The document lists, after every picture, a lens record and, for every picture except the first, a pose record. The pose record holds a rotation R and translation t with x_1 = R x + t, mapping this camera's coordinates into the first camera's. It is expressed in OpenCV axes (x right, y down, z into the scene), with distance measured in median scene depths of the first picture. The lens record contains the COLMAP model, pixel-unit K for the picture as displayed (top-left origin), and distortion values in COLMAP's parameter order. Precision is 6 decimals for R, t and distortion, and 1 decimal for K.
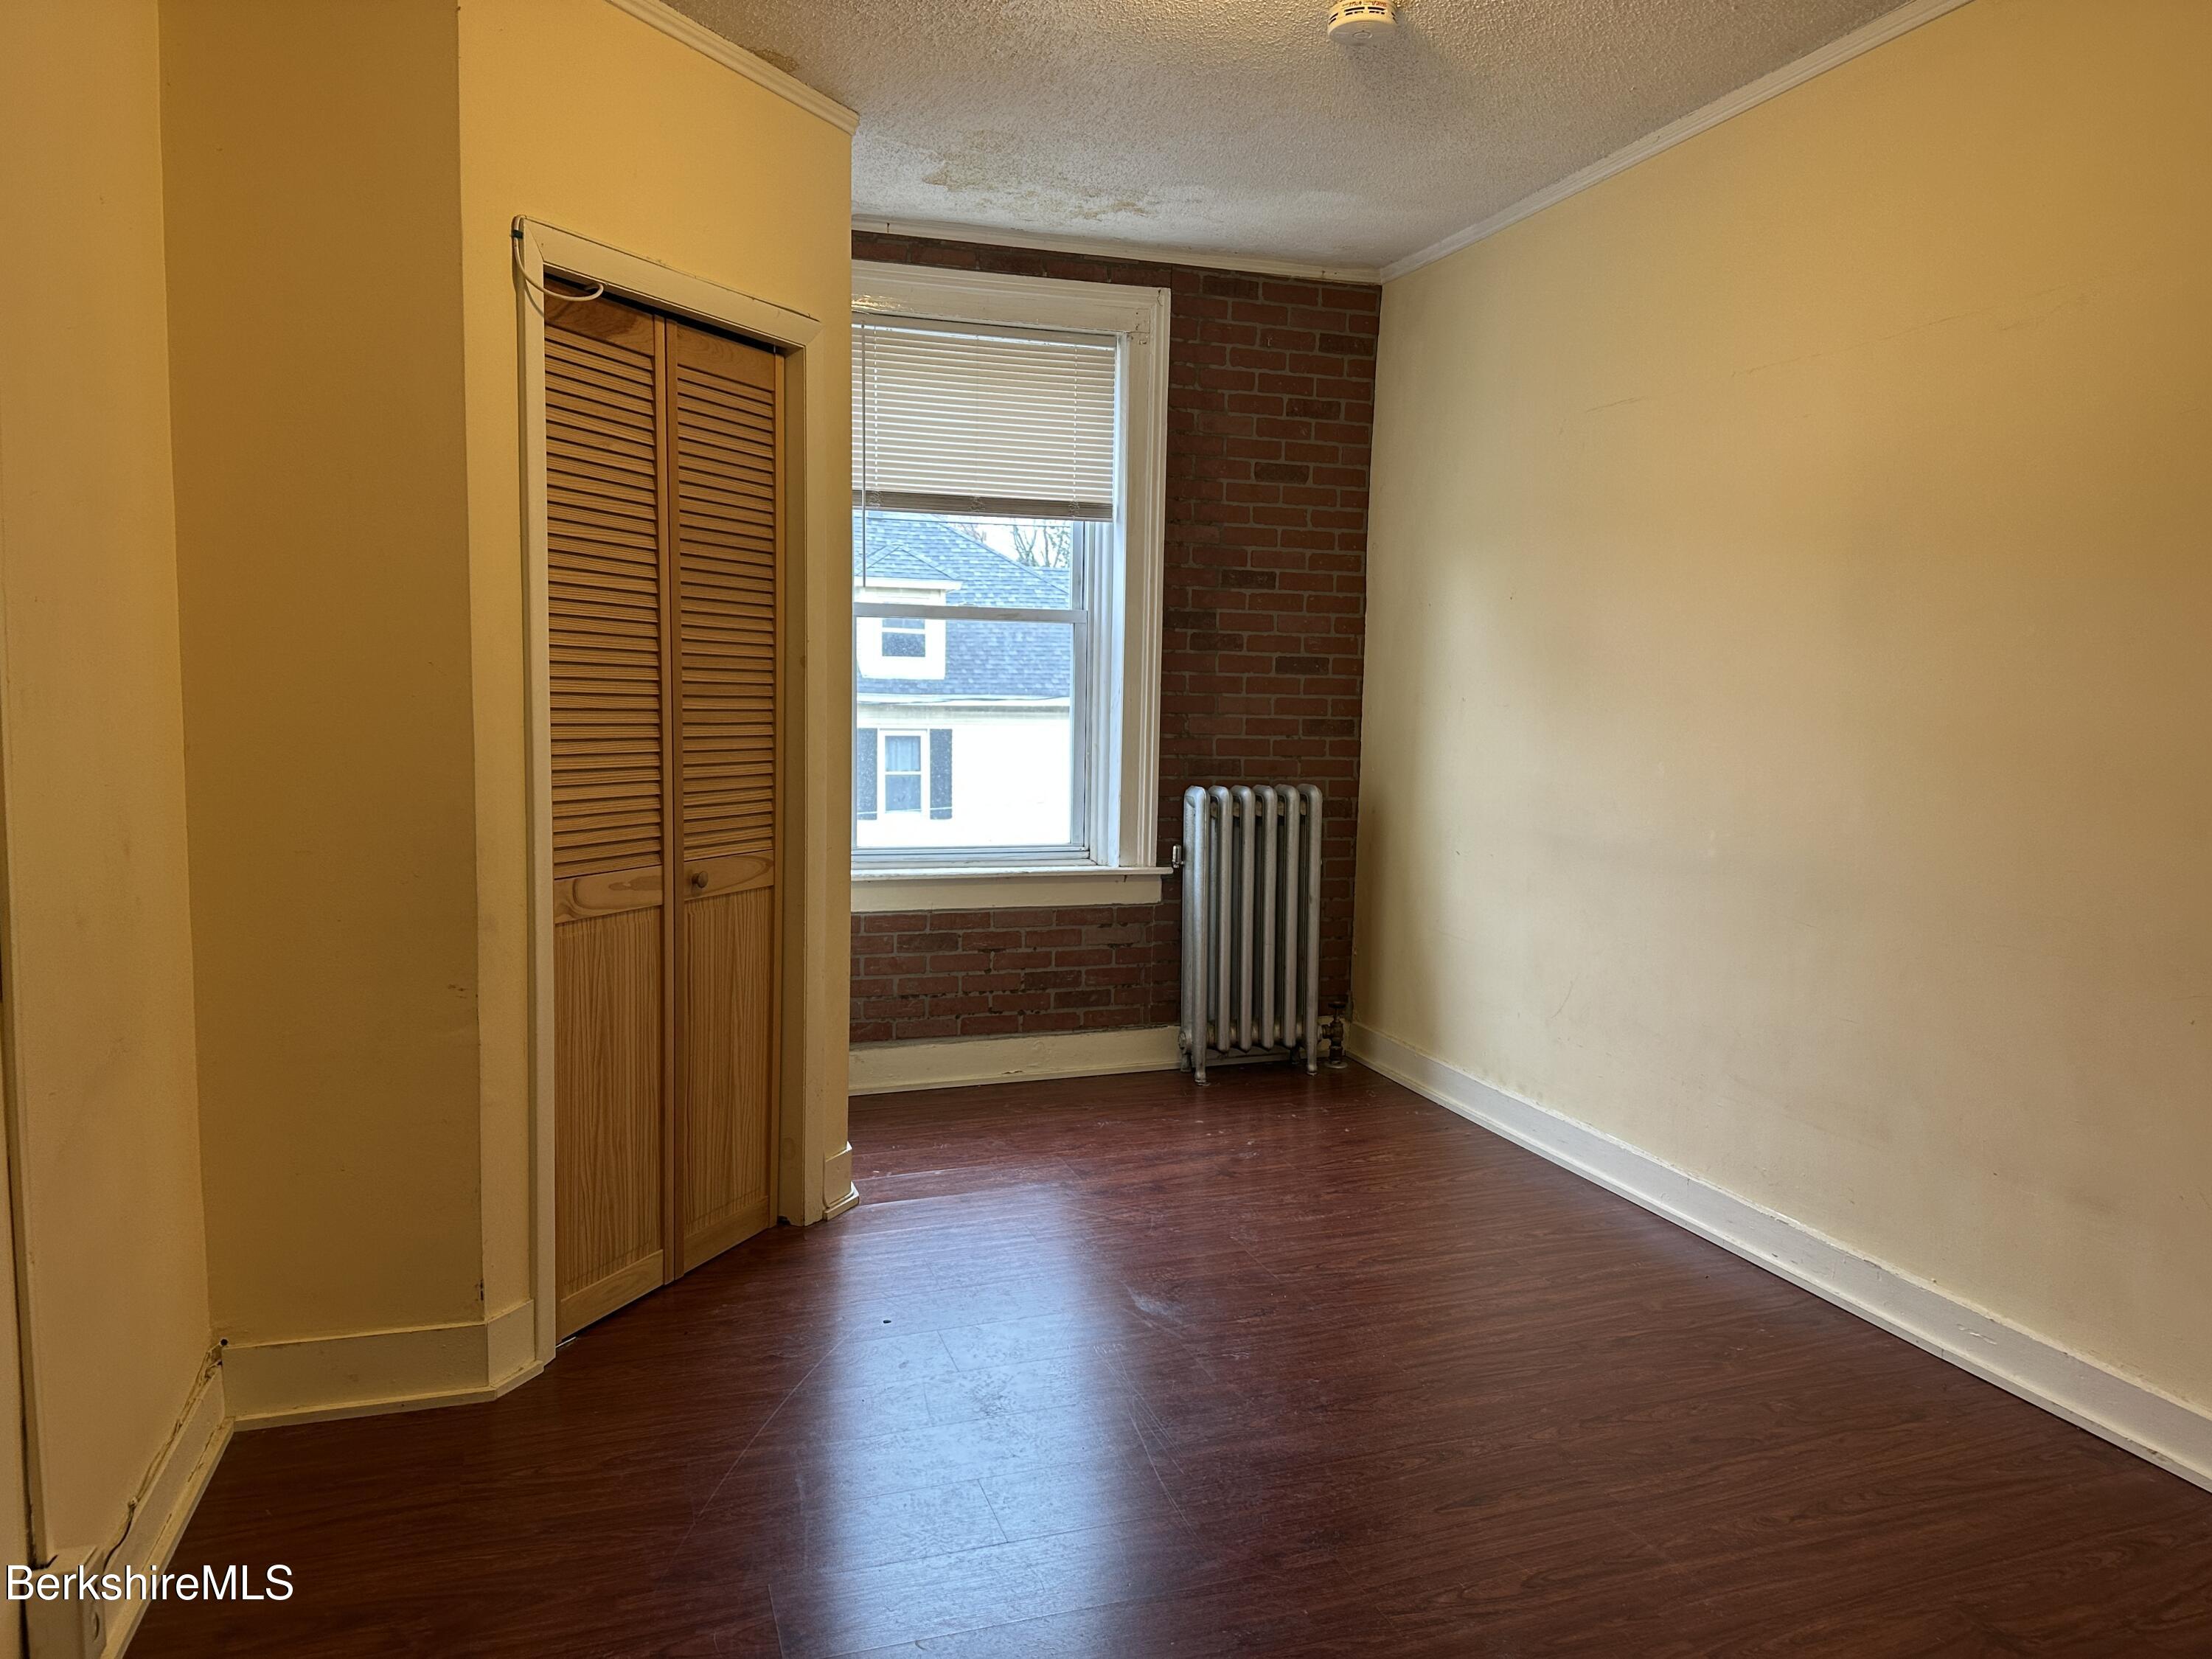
lens RADIAL K [[1500.3, 0, 1074.1], [0, 1500.3, 821.8], [0, 0, 1]] dist [0.136101, -0.197139]
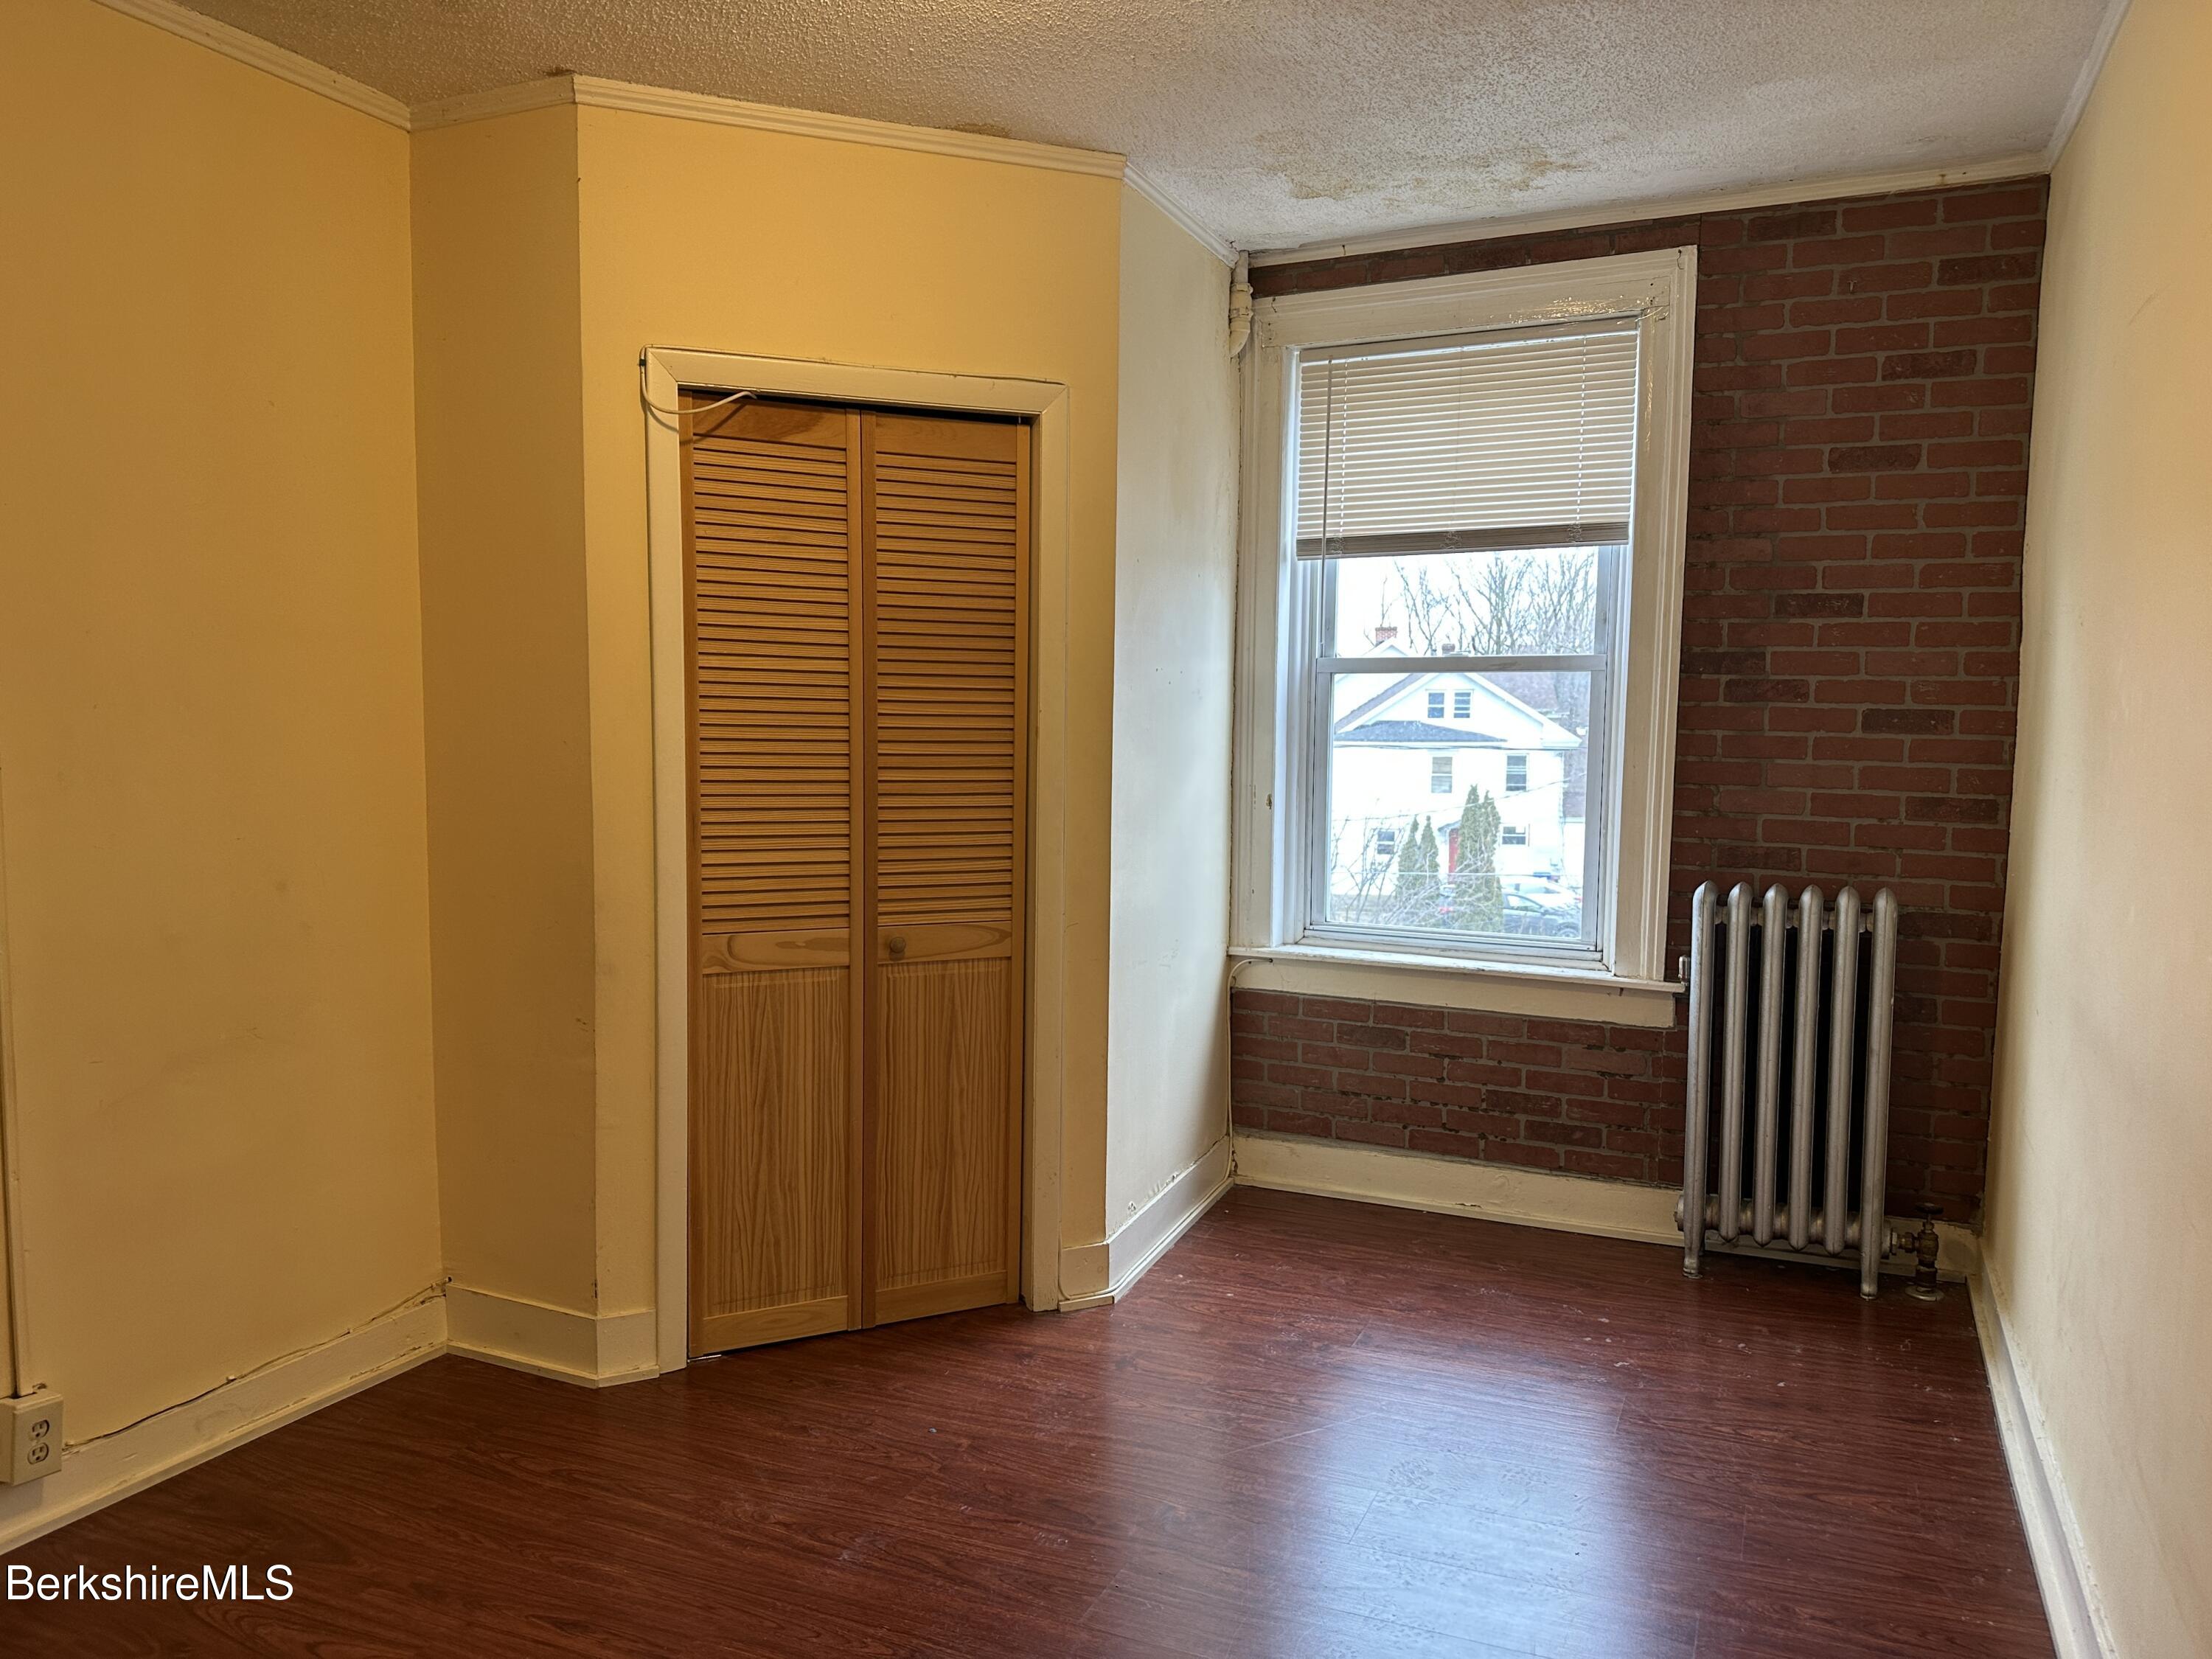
lens RADIAL K [[1500.3, 0, 1074.1], [0, 1500.3, 821.8], [0, 0, 1]] dist [0.136101, -0.197139]
pose [[0.749593, 0.040352, -0.660668, 0.348632], [-0.056551, 0.998395, -0.003183, -0.032984], [0.659479, 0.039748, 0.750671, 0.205119]]
